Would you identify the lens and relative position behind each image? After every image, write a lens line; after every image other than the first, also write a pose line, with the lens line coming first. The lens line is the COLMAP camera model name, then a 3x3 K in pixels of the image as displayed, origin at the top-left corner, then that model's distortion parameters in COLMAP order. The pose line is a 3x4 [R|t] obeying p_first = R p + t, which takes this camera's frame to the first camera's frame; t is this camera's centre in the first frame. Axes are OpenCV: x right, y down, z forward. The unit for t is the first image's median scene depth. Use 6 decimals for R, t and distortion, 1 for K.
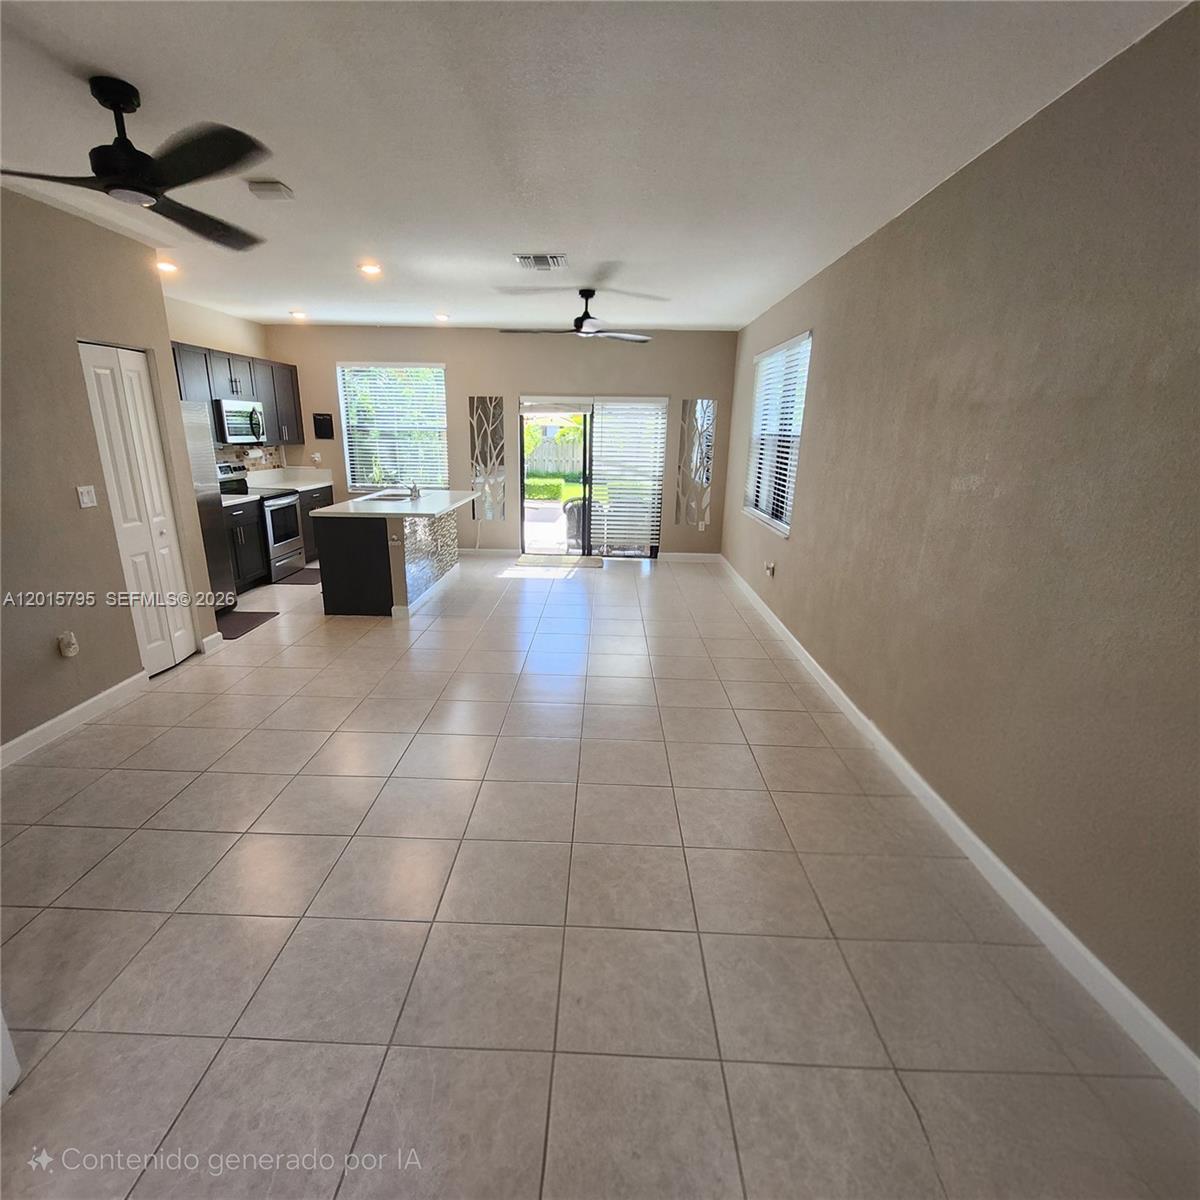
lens RADIAL K [[638.0, 0, 591.1], [0, 638.0, 616.3], [0, 0, 1]] dist [0.001129, -0.001107]
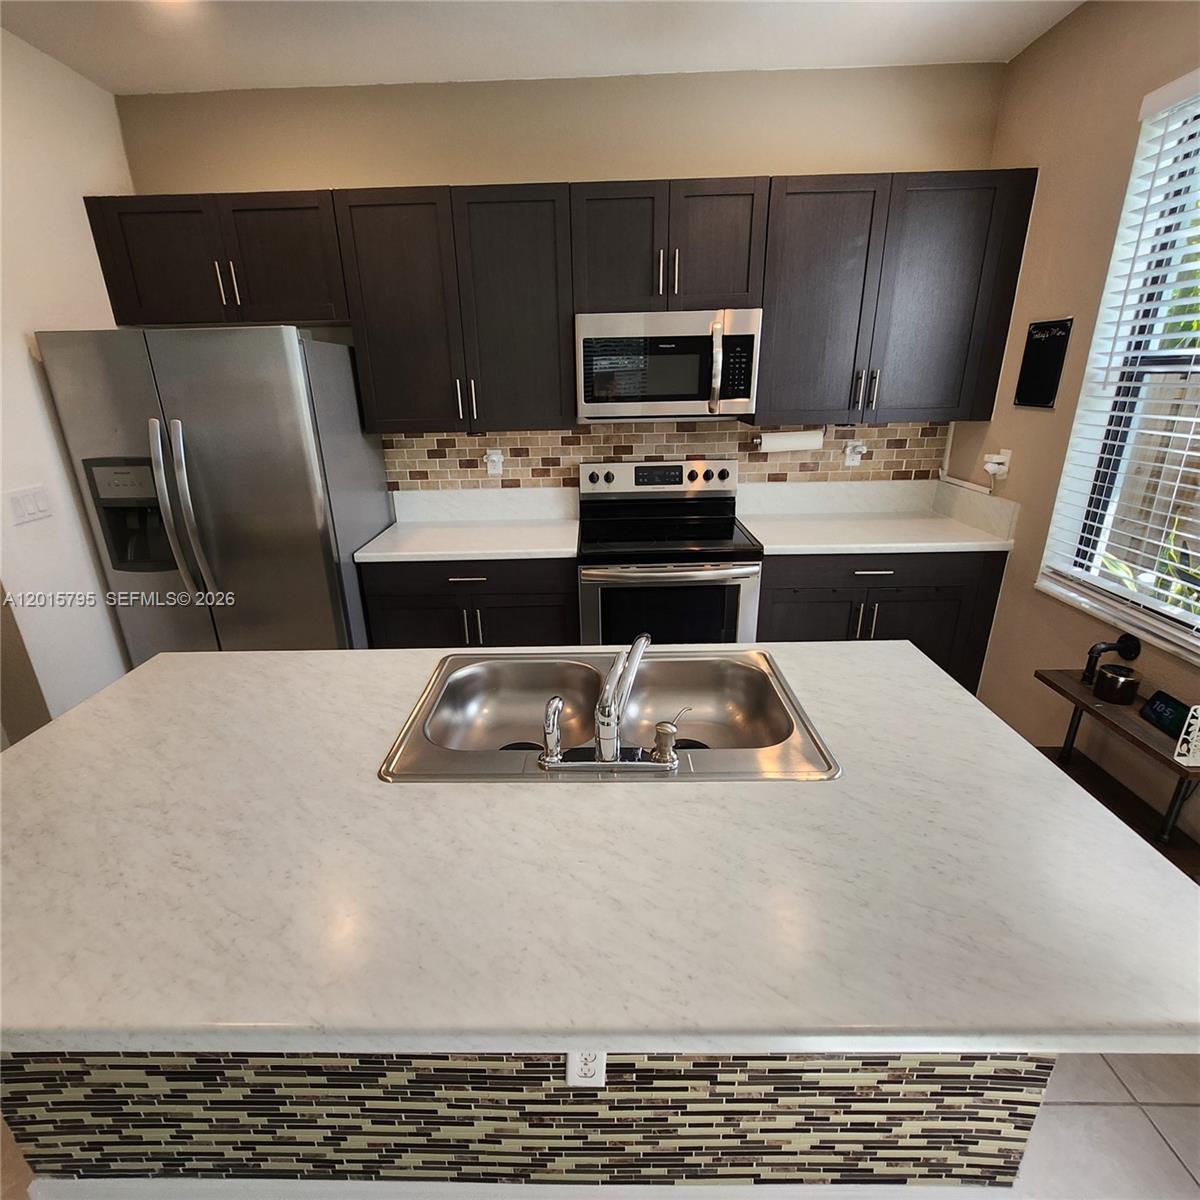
lens RADIAL K [[638.0, 0, 580.0], [0, 638.0, 616.8], [0, 0, 1]] dist [0.001129, -0.001107]
pose [[0.010103, 0.336696, -0.941559, -0.097722], [-0.260536, 0.909971, 0.322605, -0.235635], [0.965411, 0.242050, 0.096915, 0.808917]]
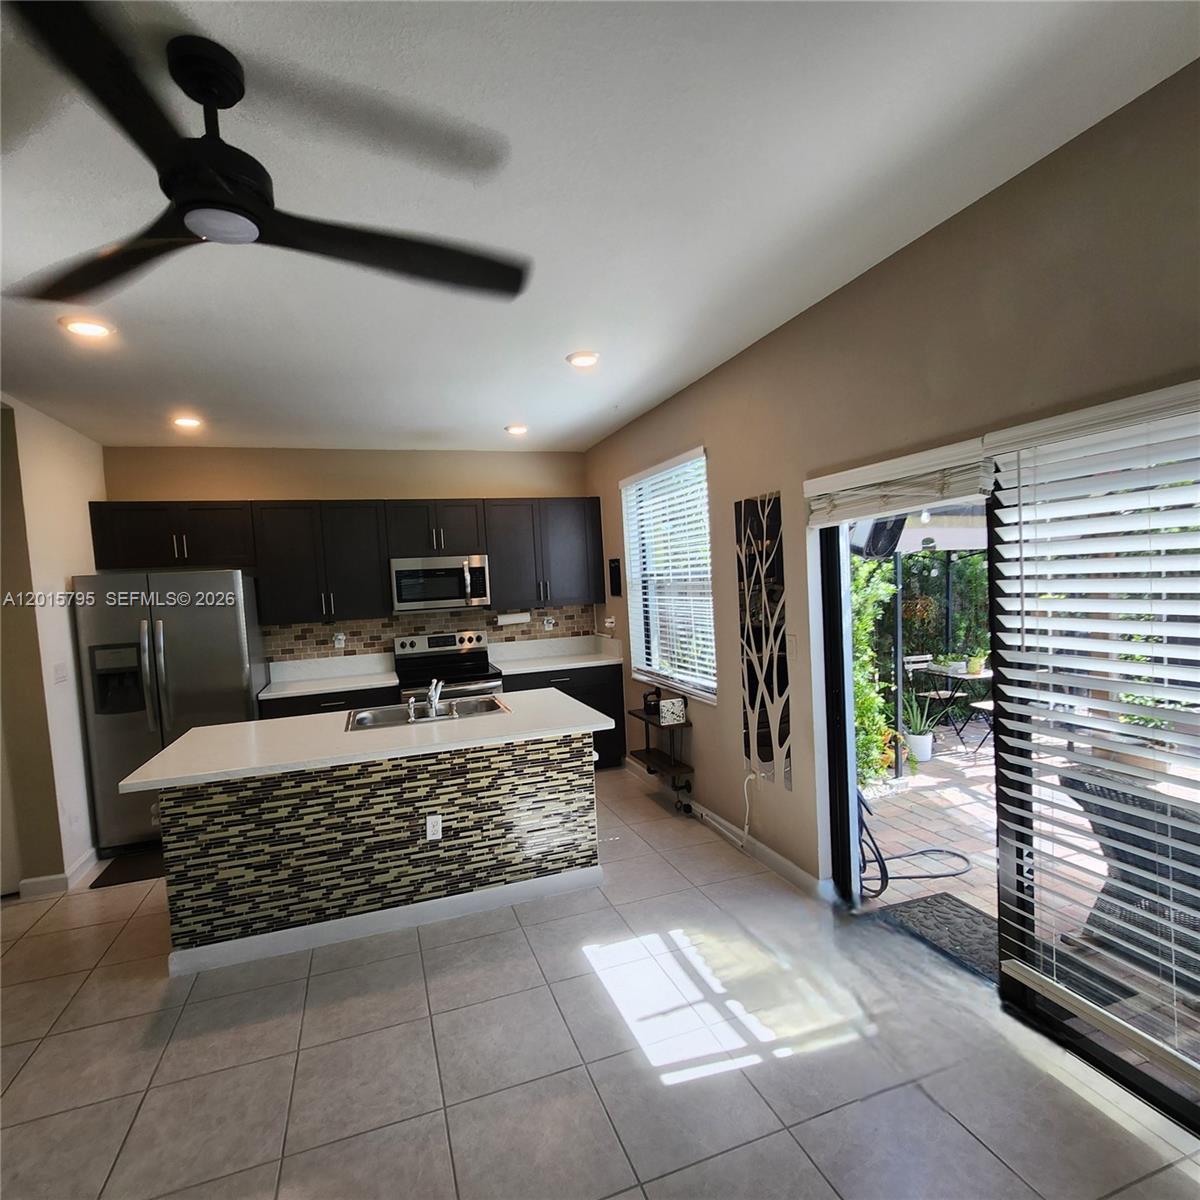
lens RADIAL K [[638.0, 0, 584.6], [0, 638.0, 616.3], [0, 0, 1]] dist [0.001129, -0.001107]
pose [[0.348749, 0.020260, -0.936997, 0.197507], [-0.206813, 0.976785, -0.055856, -0.220197], [0.914113, 0.213263, 0.344843, 0.770823]]
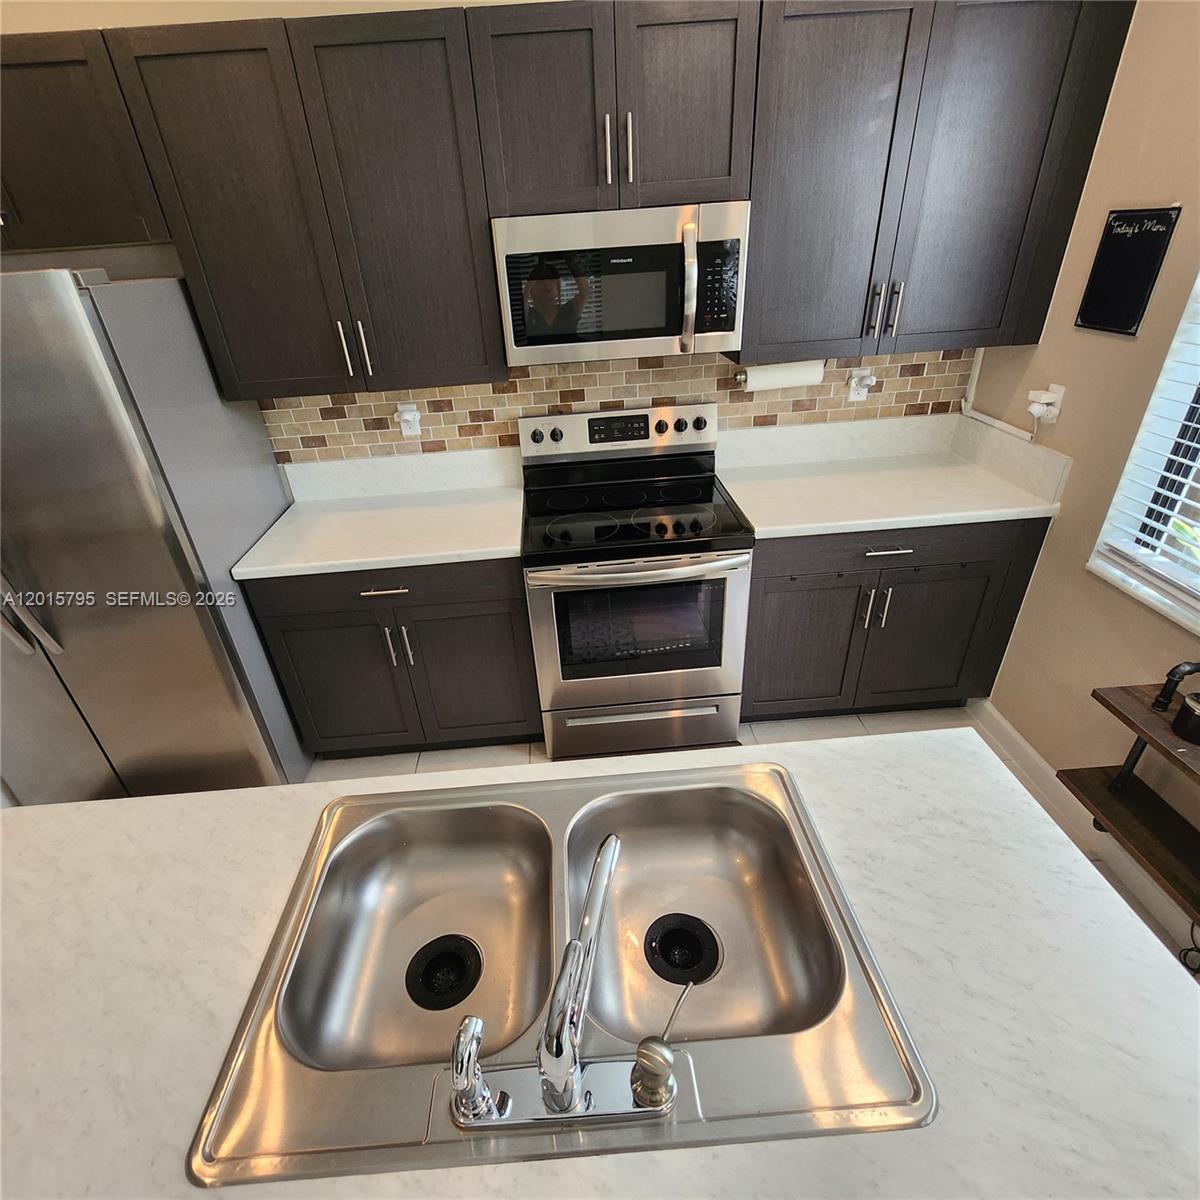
lens RADIAL K [[638.0, 0, 579.9], [0, 638.0, 624.6], [0, 0, 1]] dist [0.001129, -0.001107]
pose [[0.081451, 0.497797, -0.863461, -0.182083], [-0.222440, 0.853567, 0.471110, -0.261885], [0.971538, 0.153696, 0.180253, 0.812827]]
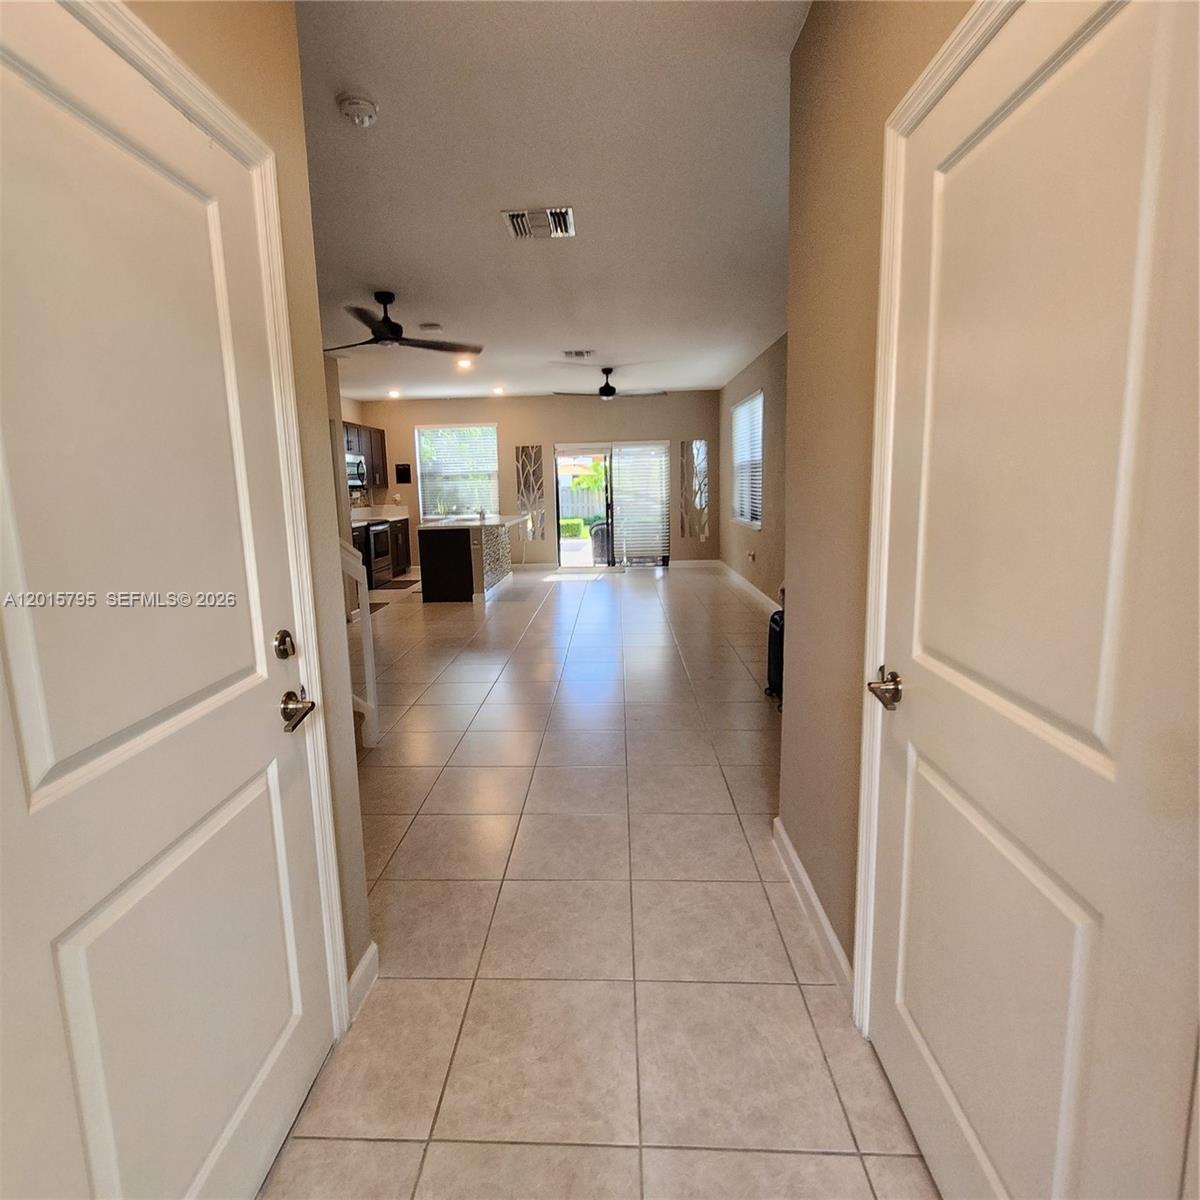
lens RADIAL K [[638.0, 0, 587.1], [0, 638.0, 554.6], [0, 0, 1]] dist [0.001129, -0.001107]
pose [[0.998839, -0.039936, -0.026940, -0.020329], [0.034778, 0.984766, -0.170370, 0.098730], [0.033333, 0.169235, 0.985012, -0.237330]]
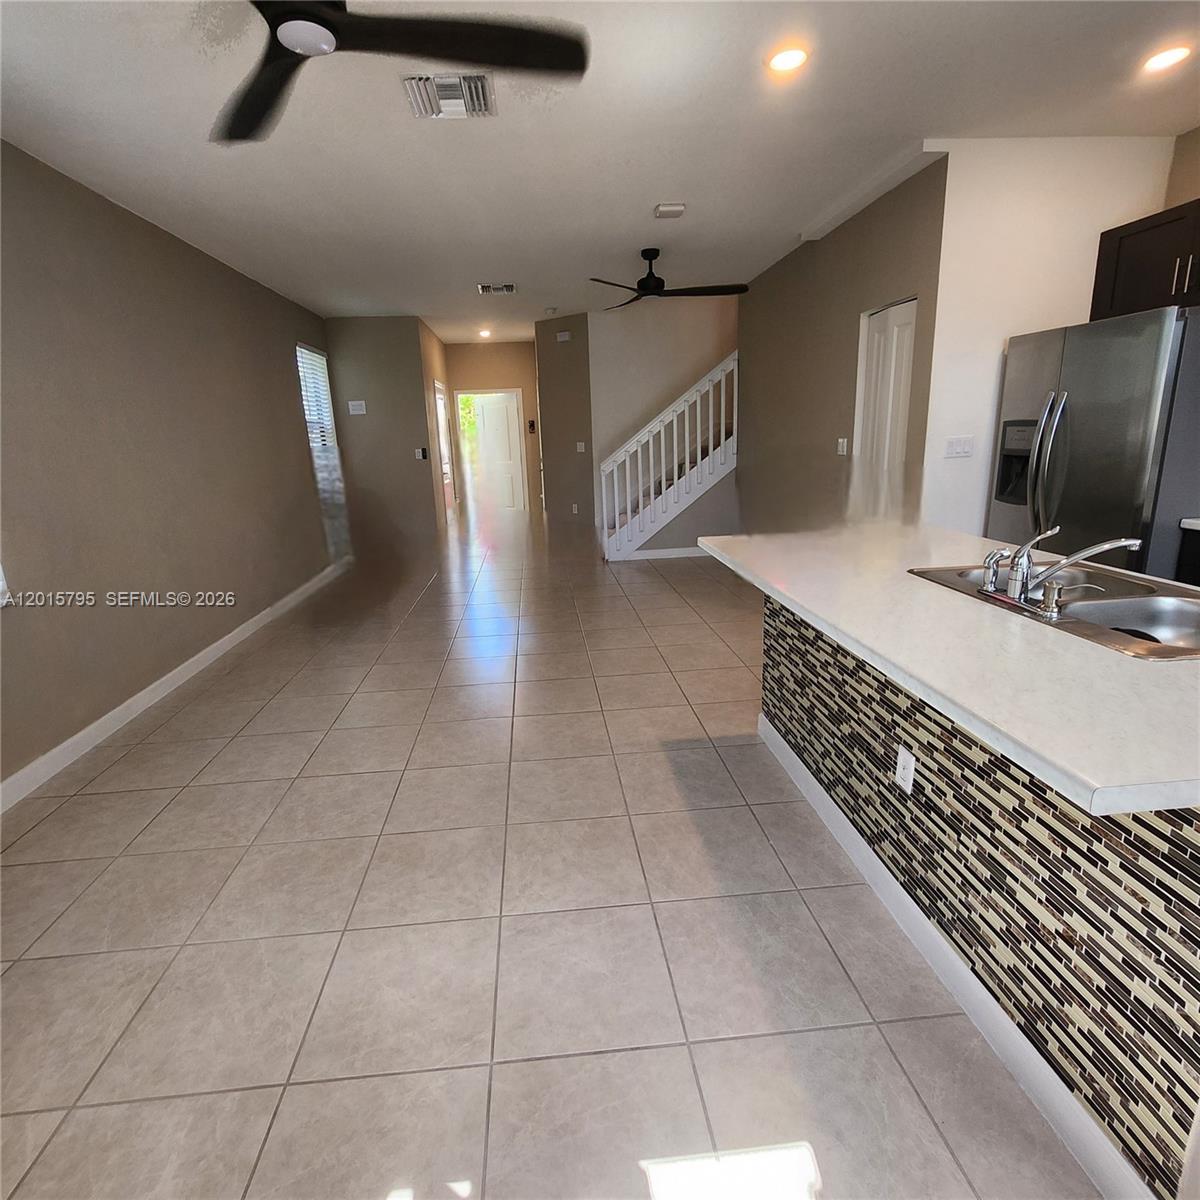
lens RADIAL K [[638.0, 0, 589.6], [0, 638.0, 591.7], [0, 0, 1]] dist [0.001129, -0.001107]
pose [[-0.992876, 0.047298, -0.109360, -0.068124], [-0.014714, 0.862137, 0.506461, -0.263055], [0.118238, 0.504462, -0.855300, 0.998110]]
